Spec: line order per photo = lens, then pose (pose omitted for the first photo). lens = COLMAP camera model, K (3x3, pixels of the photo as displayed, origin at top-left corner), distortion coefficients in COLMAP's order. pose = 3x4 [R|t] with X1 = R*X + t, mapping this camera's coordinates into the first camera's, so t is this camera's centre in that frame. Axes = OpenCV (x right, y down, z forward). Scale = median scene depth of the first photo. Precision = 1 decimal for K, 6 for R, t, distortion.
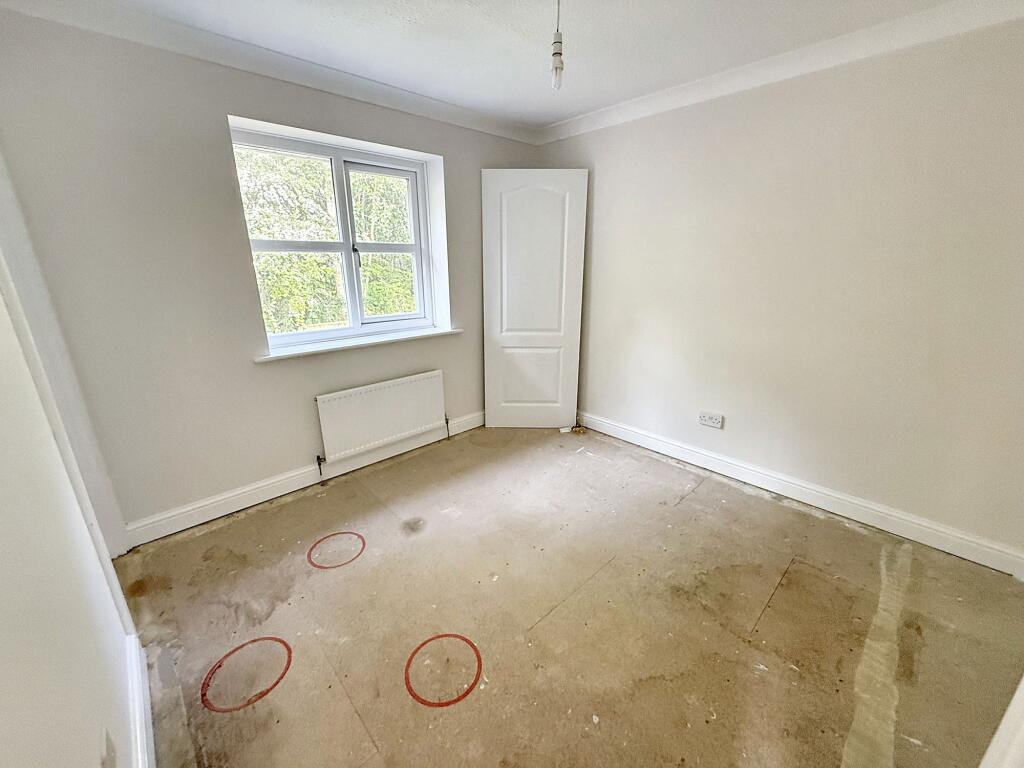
lens RADIAL K [[407.4, 0, 509.4], [0, 407.4, 384.2], [0, 0, 1]] dist [0.001233, -0.000027]
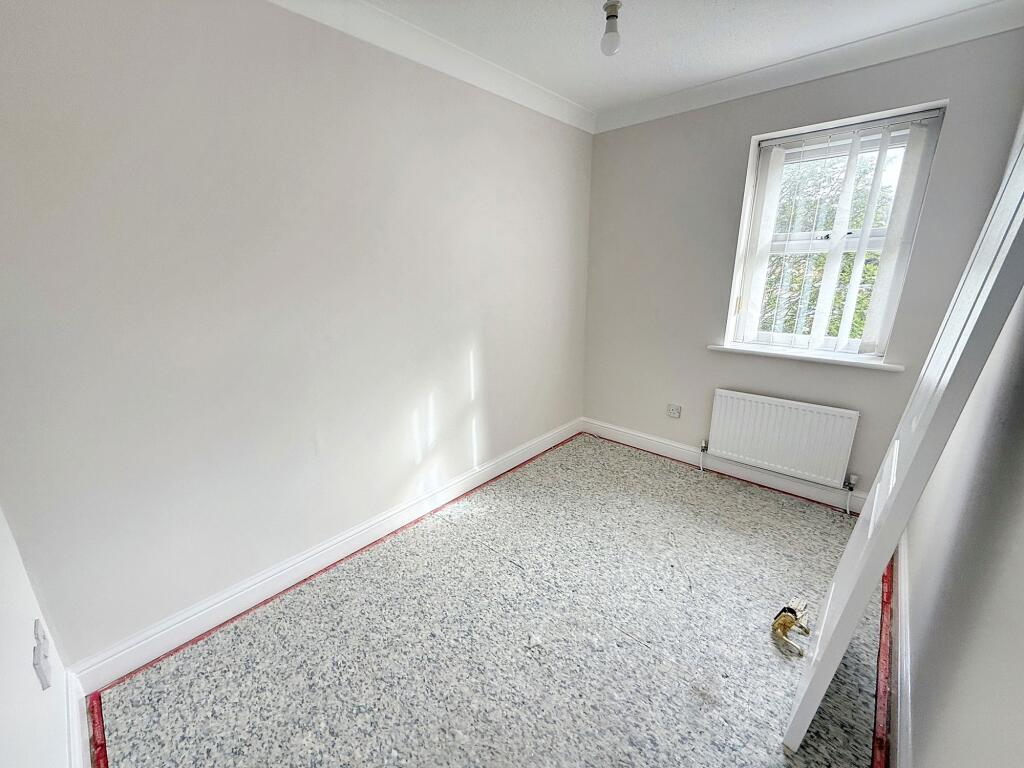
lens RADIAL K [[407.4, 0, 511.8], [0, 407.4, 383.3], [0, 0, 1]] dist [0.001233, -0.000027]
pose [[0.090520, 0.291593, -0.952250, 0.458577], [-0.277525, 0.925684, 0.257077, -0.103907], [0.956445, 0.241002, 0.164717, 0.294285]]
